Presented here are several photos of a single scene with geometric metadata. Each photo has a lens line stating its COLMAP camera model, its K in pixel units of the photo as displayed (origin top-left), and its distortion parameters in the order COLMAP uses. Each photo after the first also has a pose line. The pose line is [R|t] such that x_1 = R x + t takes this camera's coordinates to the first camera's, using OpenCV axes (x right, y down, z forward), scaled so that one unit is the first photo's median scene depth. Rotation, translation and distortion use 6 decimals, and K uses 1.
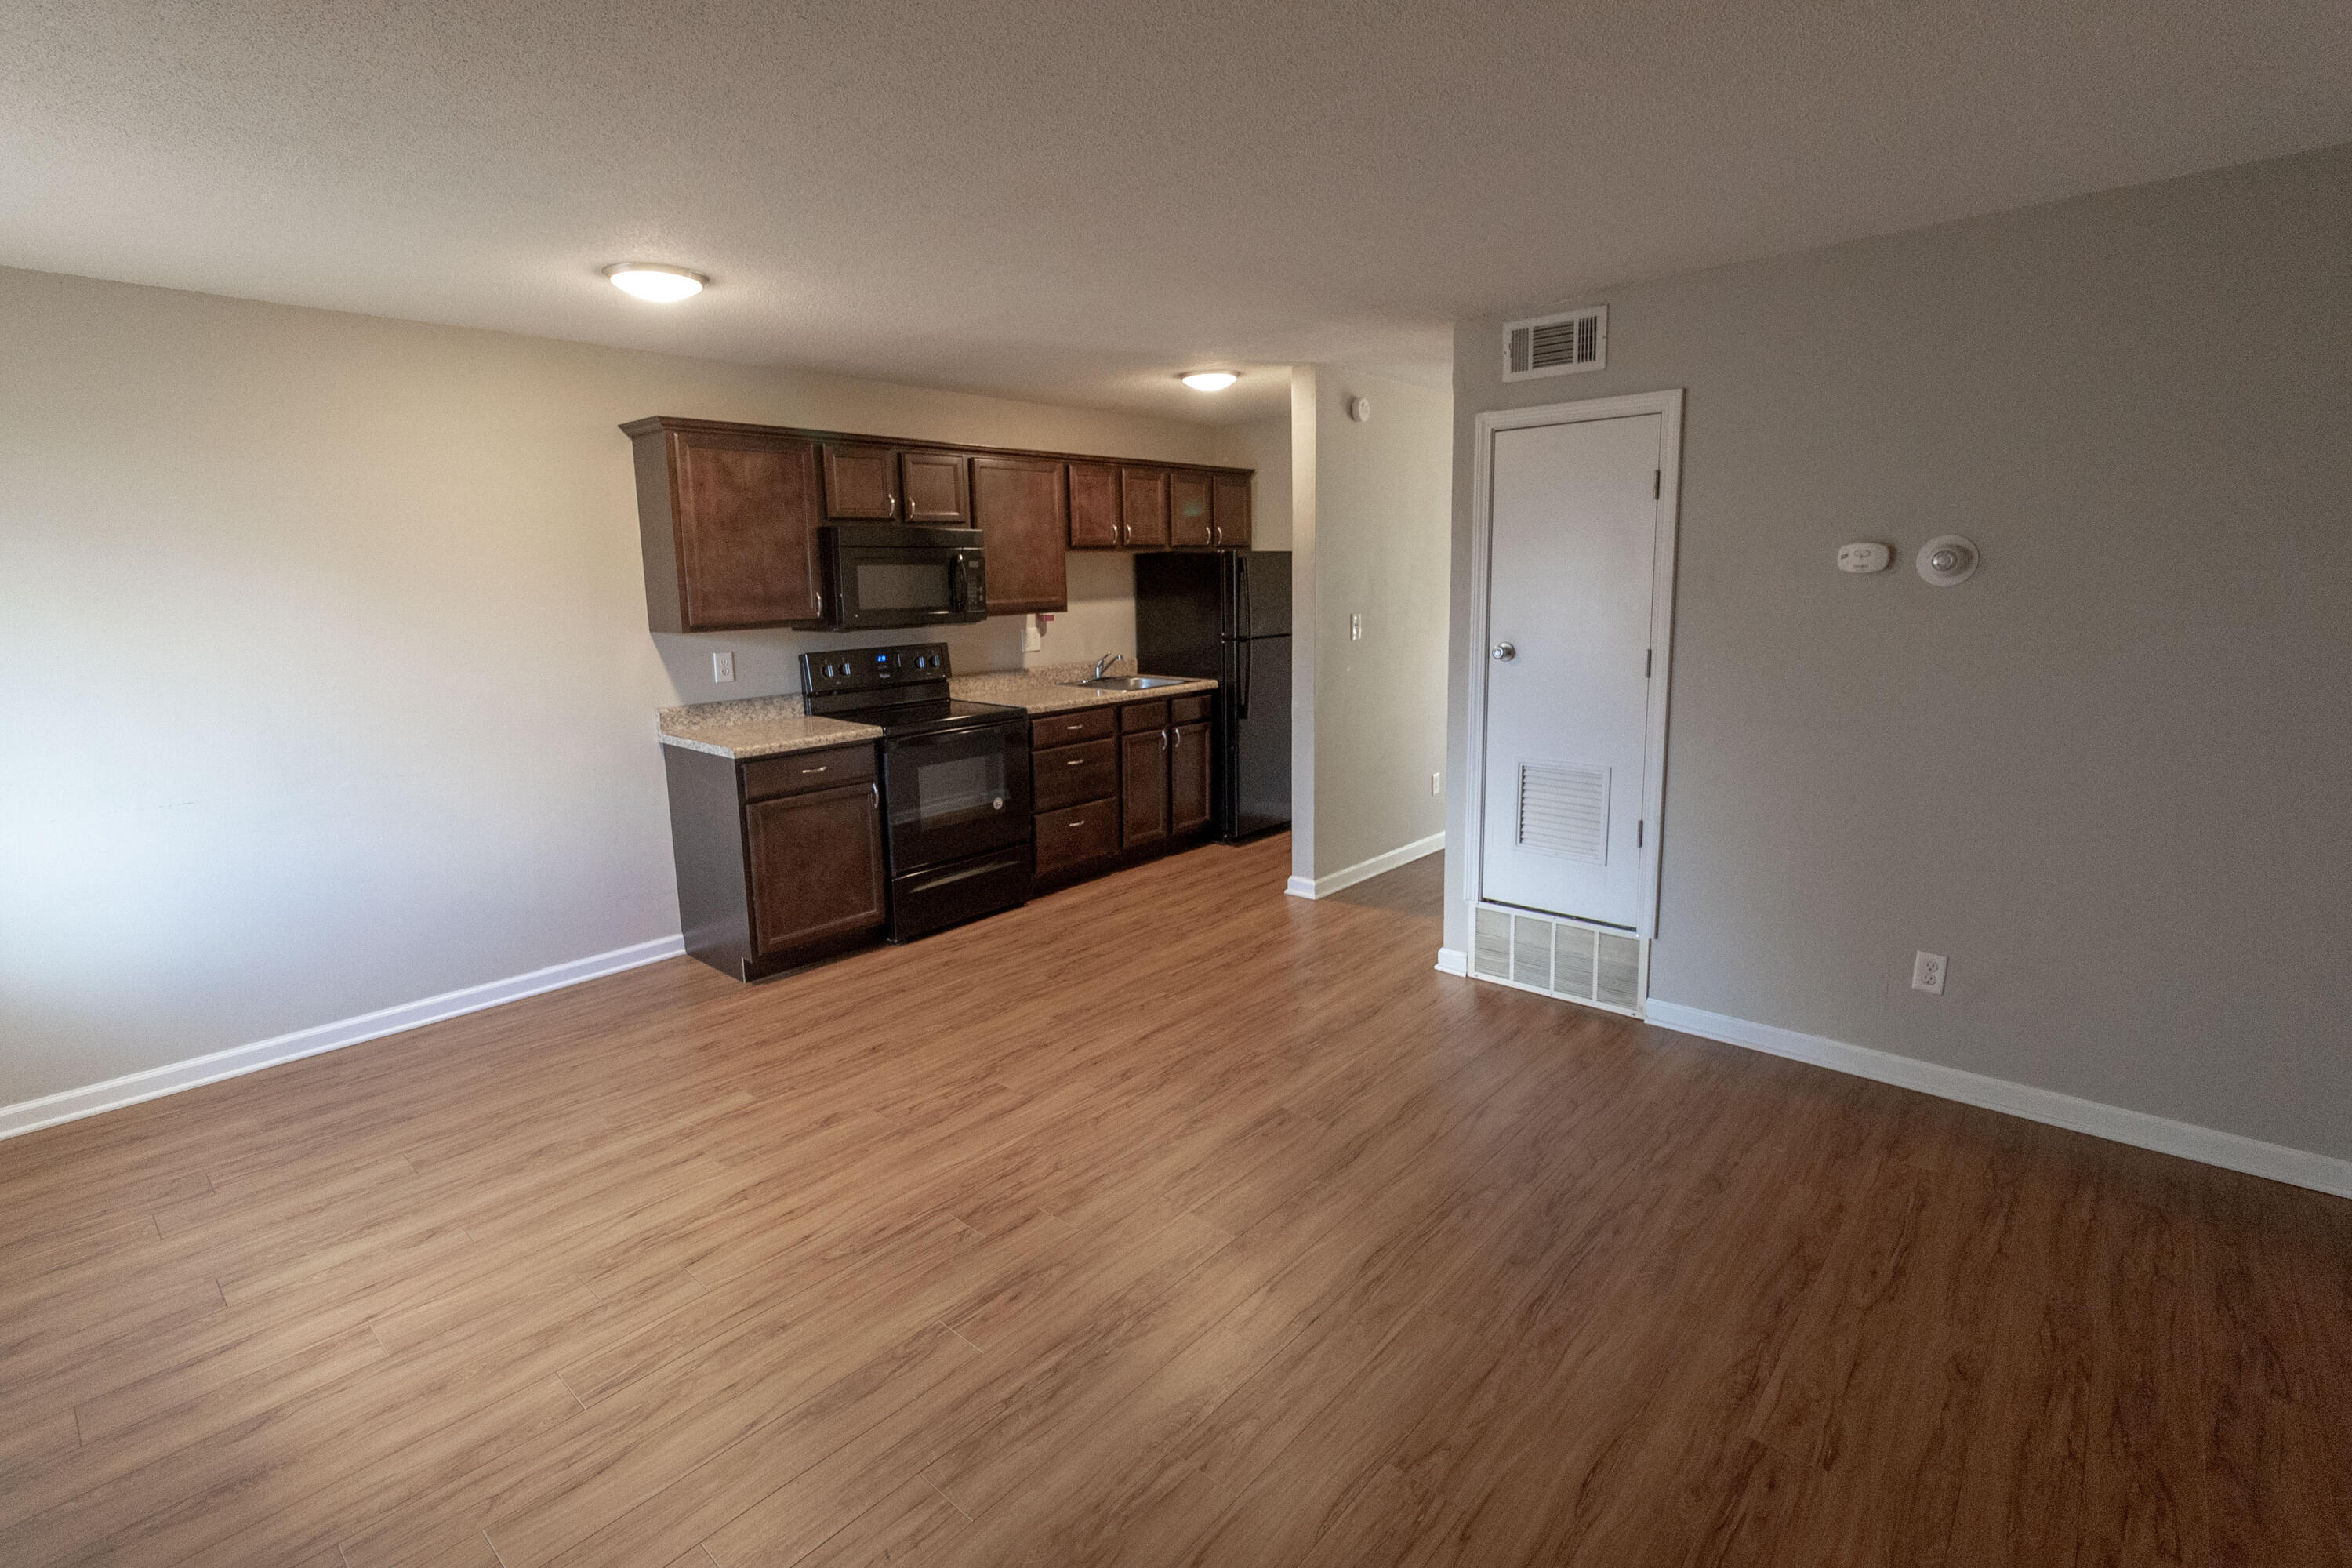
lens RADIAL K [[1083.3, 0, 1154.5], [0, 1083.3, 746.2], [0, 0, 1]] dist [0.001205, 0.000076]
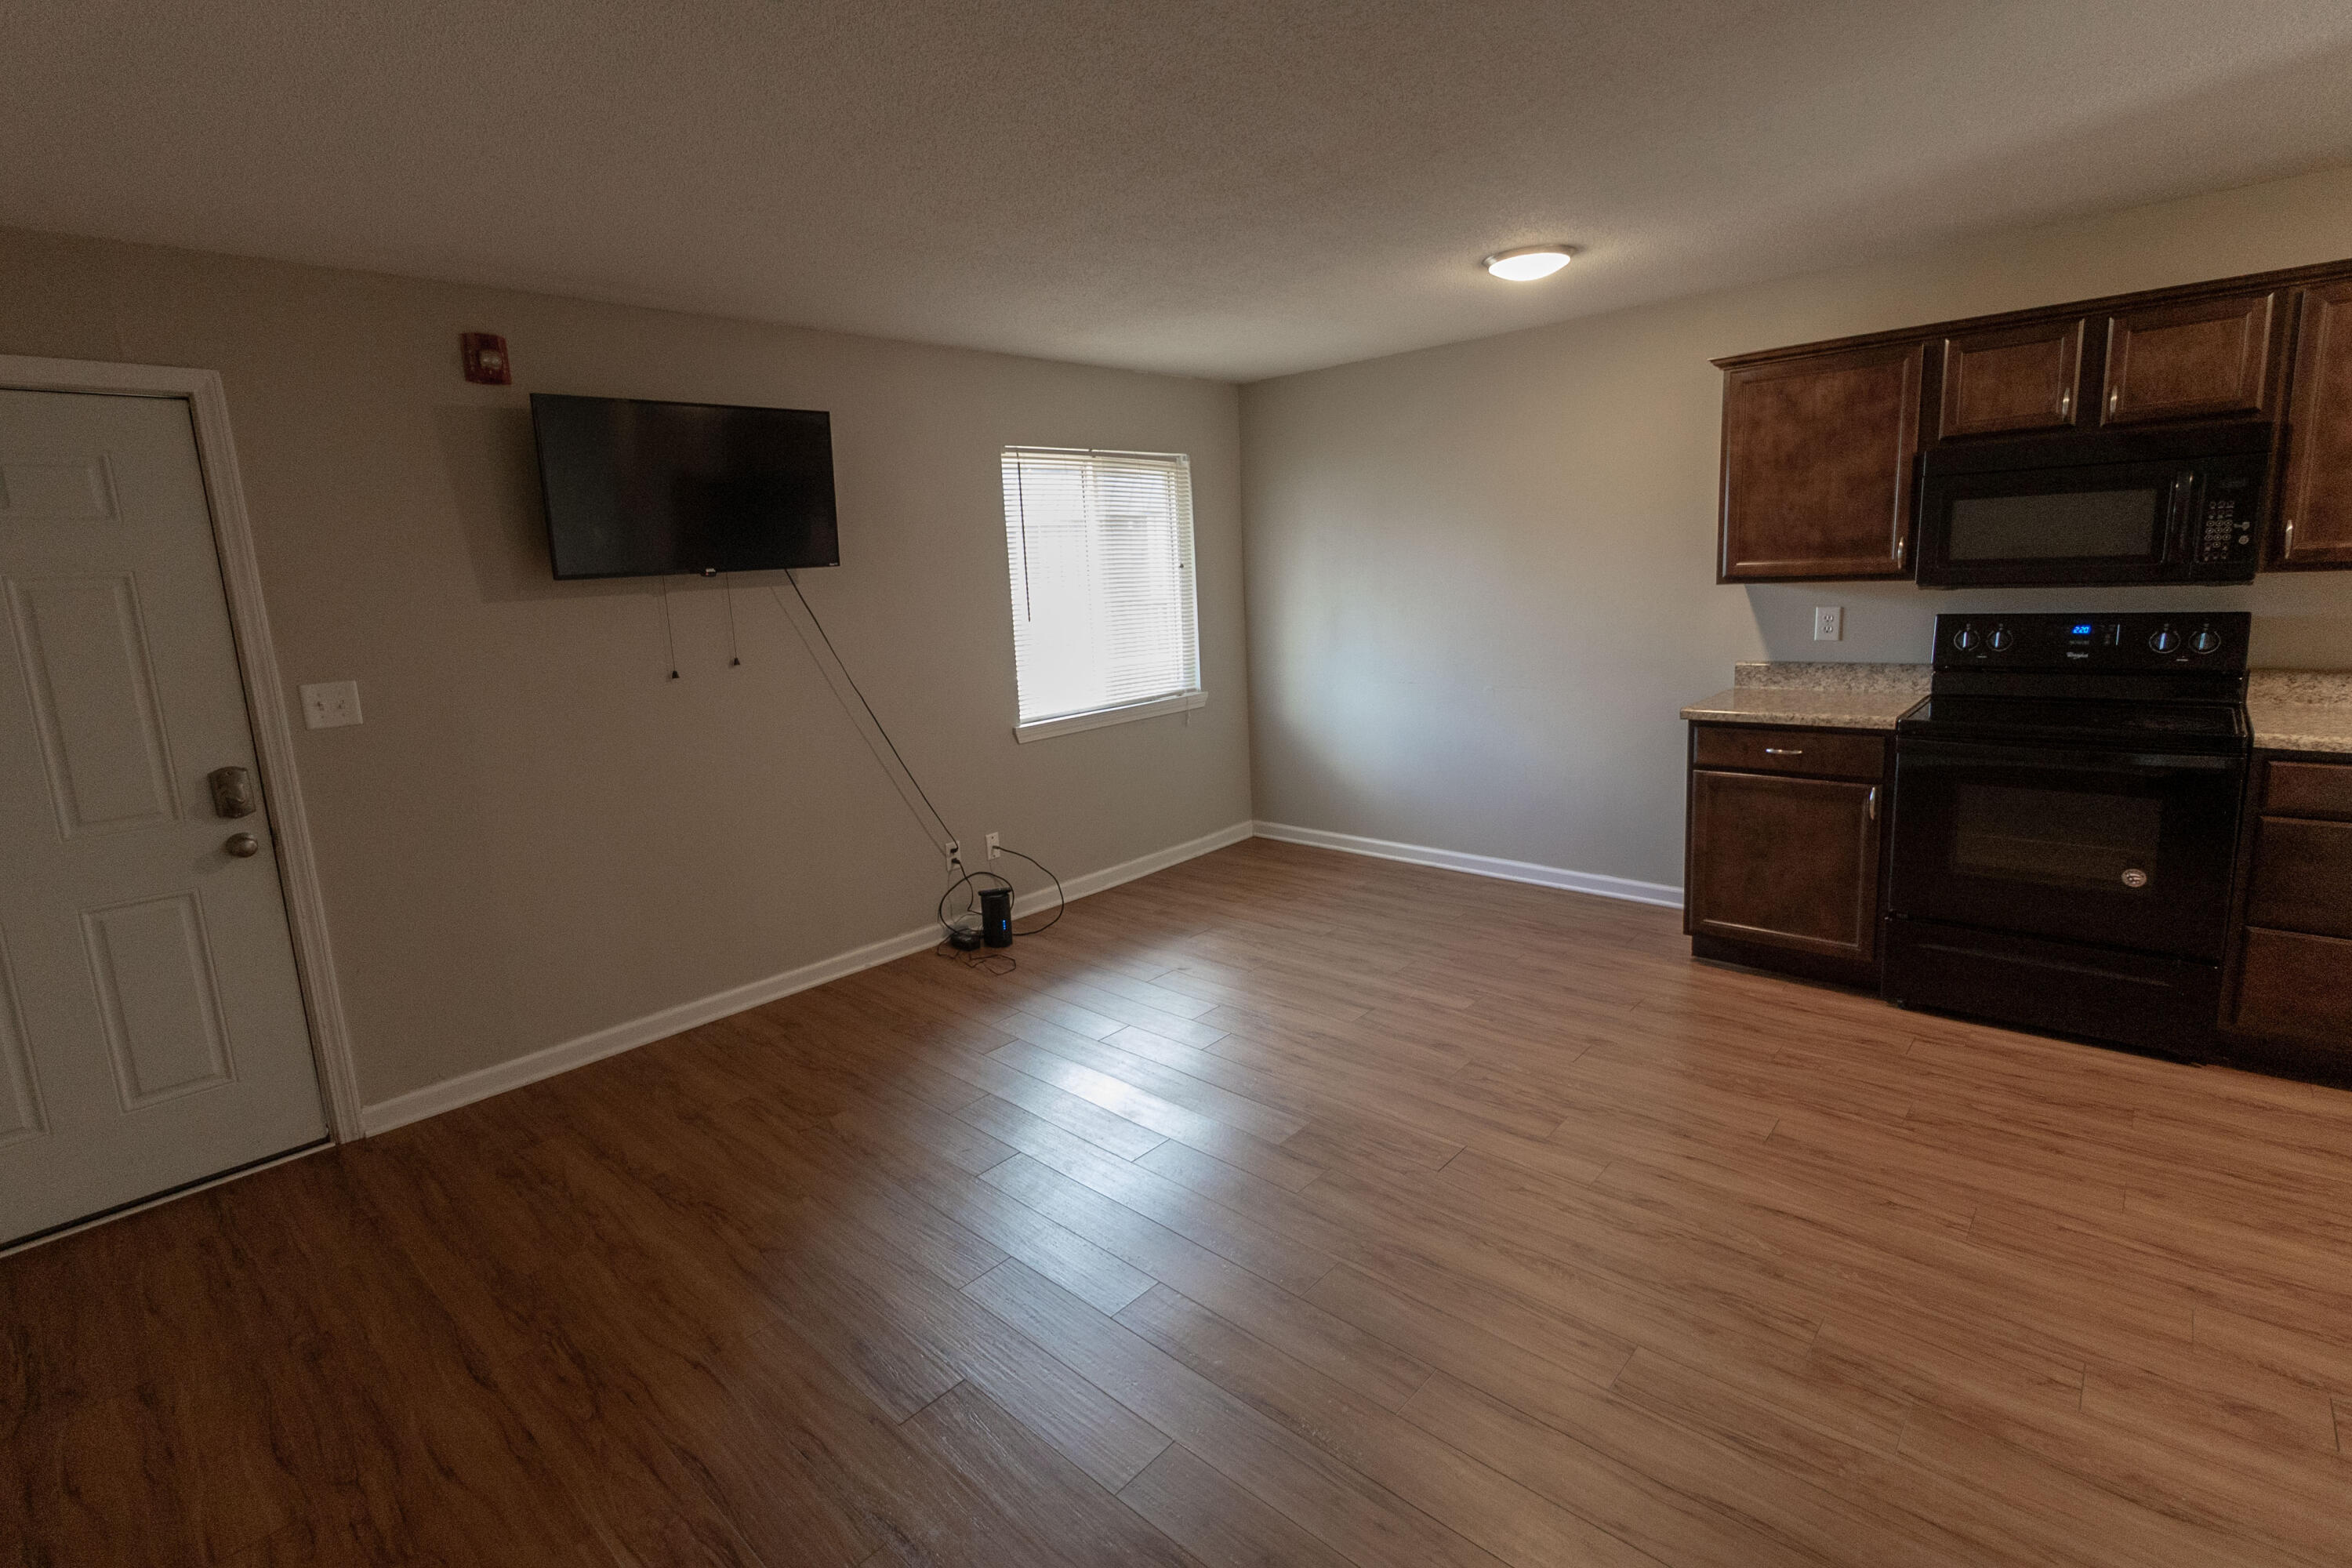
lens RADIAL K [[1083.3, 0, 1154.5], [0, 1083.3, 746.2], [0, 0, 1]] dist [0.001205, 0.000076]
pose [[-0.013326, 0.184294, -0.982781, 0.442792], [-0.110467, 0.976580, 0.184629, -0.070727], [0.993790, 0.111025, 0.007345, 0.420521]]
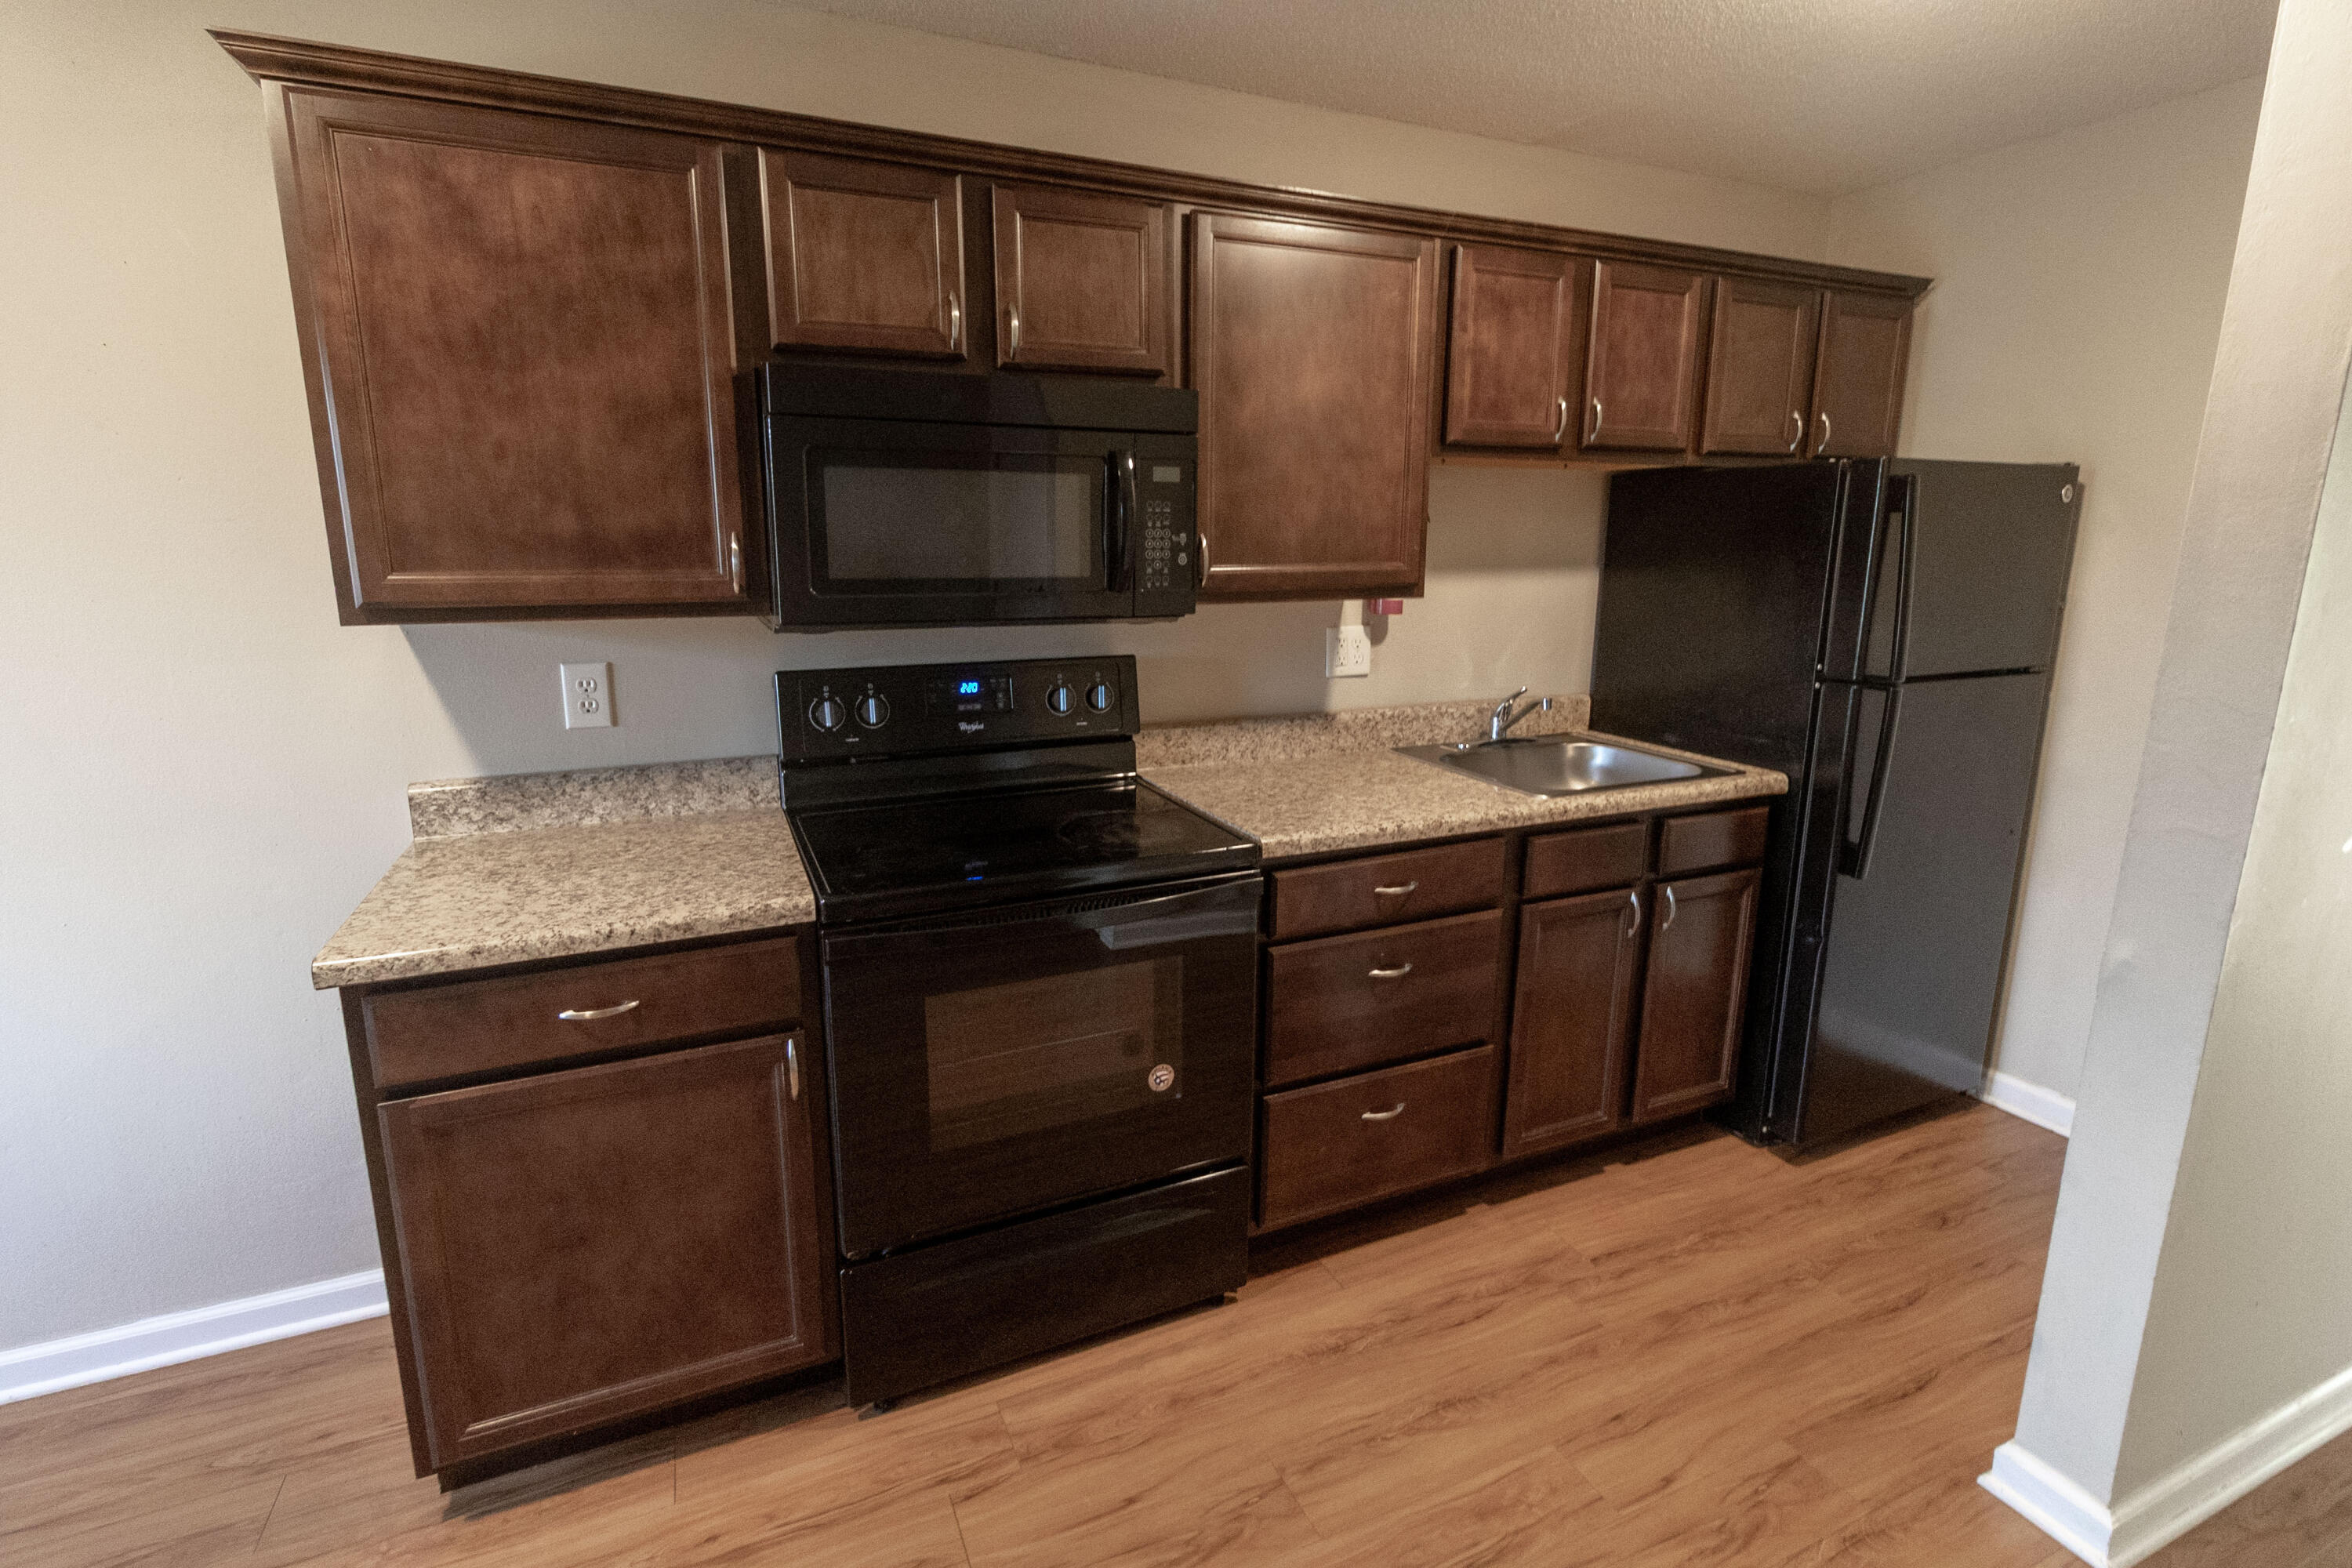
lens RADIAL K [[1083.3, 0, 1154.5], [0, 1083.3, 746.2], [0, 0, 1]] dist [0.001205, 0.000076]
pose [[0.912884, 0.098952, -0.396044, -0.000750], [-0.084707, 0.994977, 0.053347, -0.087086], [0.399333, -0.015152, 0.916681, 0.616796]]
